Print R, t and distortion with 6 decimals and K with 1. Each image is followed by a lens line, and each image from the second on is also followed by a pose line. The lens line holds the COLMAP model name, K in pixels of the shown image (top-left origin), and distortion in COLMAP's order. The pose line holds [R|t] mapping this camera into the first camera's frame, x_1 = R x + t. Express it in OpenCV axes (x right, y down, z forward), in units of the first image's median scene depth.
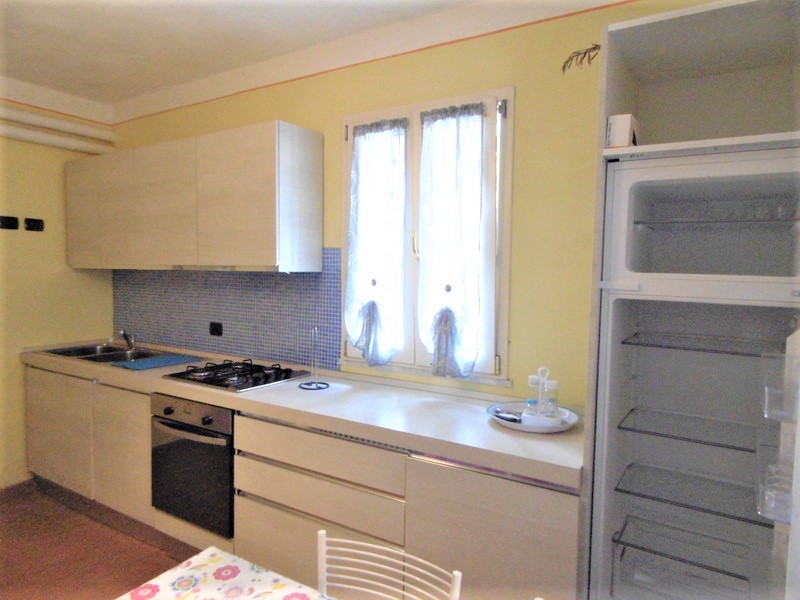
lens RADIAL K [[528.0, 0, 396.9], [0, 528.0, 298.3], [0, 0, 1]] dist [0.018027, -0.016310]
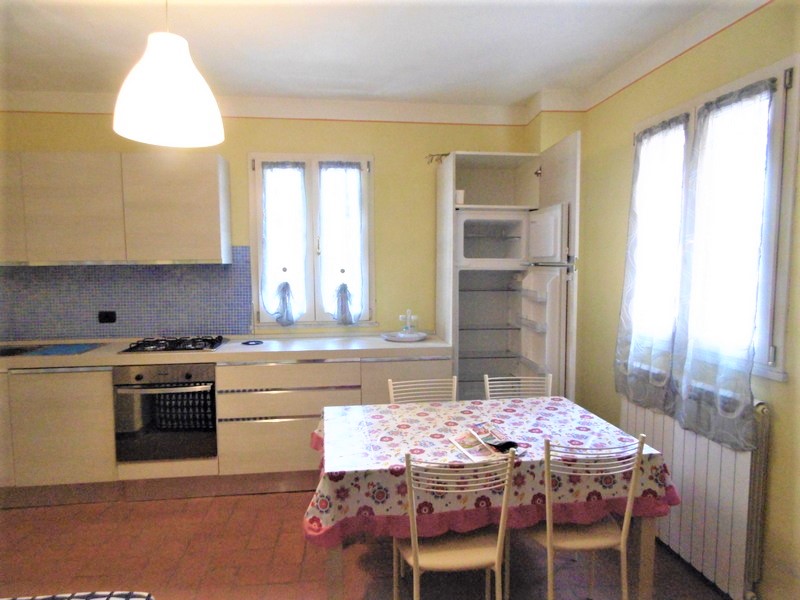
lens RADIAL K [[528.0, 0, 398.4], [0, 528.0, 299.0], [0, 0, 1]] dist [0.018027, -0.016310]
pose [[0.772306, -0.060661, 0.632348, -0.739703], [0.053054, 0.998112, 0.030952, 0.023847], [-0.633031, 0.009644, 0.774066, -0.351470]]
